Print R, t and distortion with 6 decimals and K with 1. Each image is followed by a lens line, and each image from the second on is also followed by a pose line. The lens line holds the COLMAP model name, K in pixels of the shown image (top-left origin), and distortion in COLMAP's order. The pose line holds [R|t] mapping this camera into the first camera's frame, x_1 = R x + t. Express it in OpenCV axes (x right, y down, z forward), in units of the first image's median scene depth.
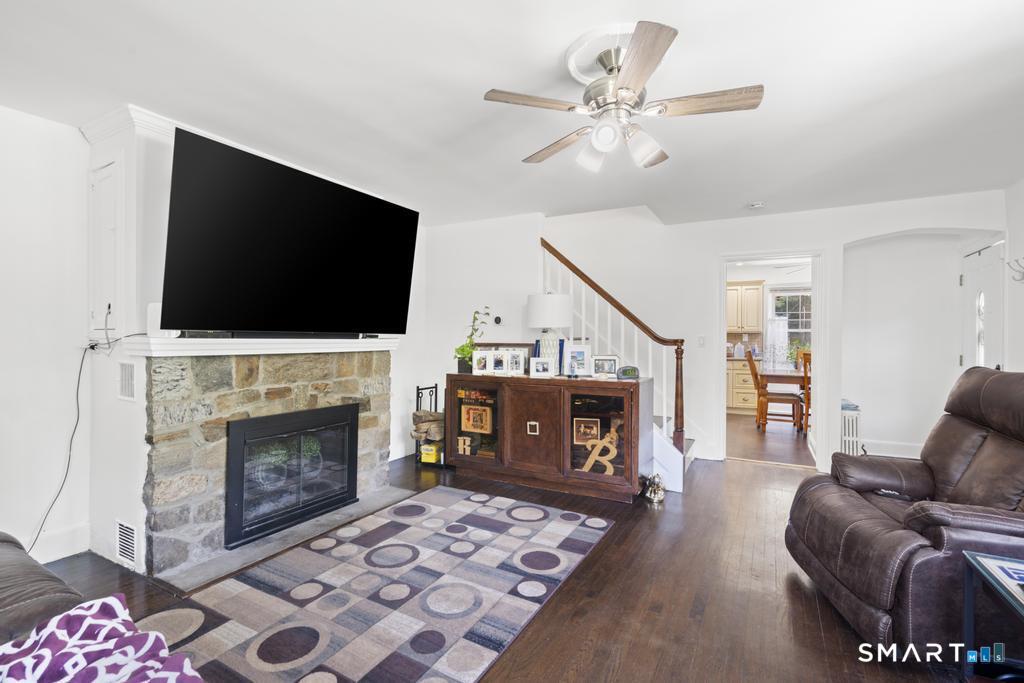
lens RADIAL K [[465.0, 0, 512.0], [0, 465.0, 341.5], [0, 0, 1]] dist [0.001226, 0.000273]
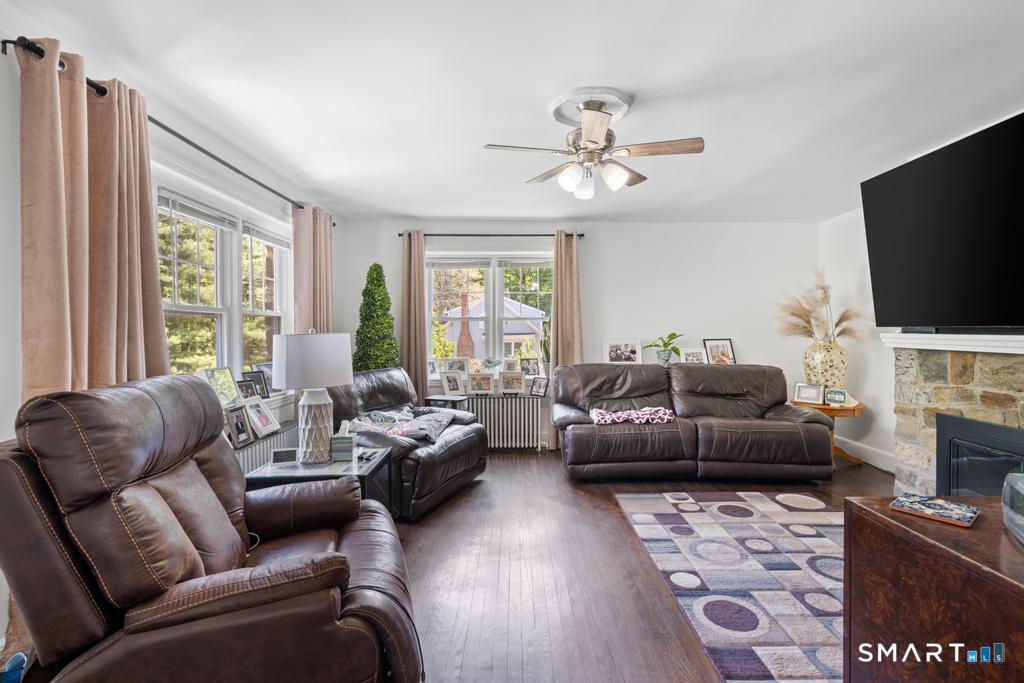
lens RADIAL K [[467.7, 0, 518.4], [0, 467.7, 340.9], [0, 0, 1]] dist [0.000377, 0.000619]
pose [[-0.867655, 0.007944, -0.497104, 0.740985], [-0.007576, 0.999545, 0.029198, -0.014373], [0.497109, 0.029100, -0.867200, 1.449848]]
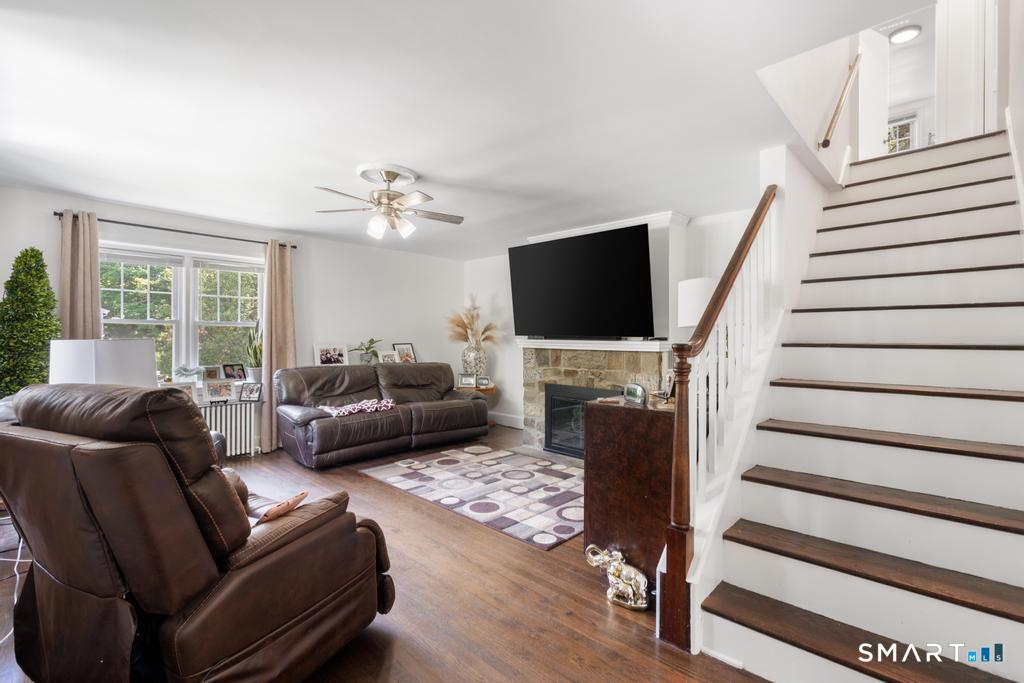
lens RADIAL K [[467.7, 0, 518.4], [0, 467.7, 340.9], [0, 0, 1]] dist [0.000377, 0.000619]
pose [[-0.245359, 0.002829, -0.969428, 1.284451], [-0.016966, 0.999830, 0.007211, -0.013270], [0.969284, 0.018217, -0.245269, 1.367759]]
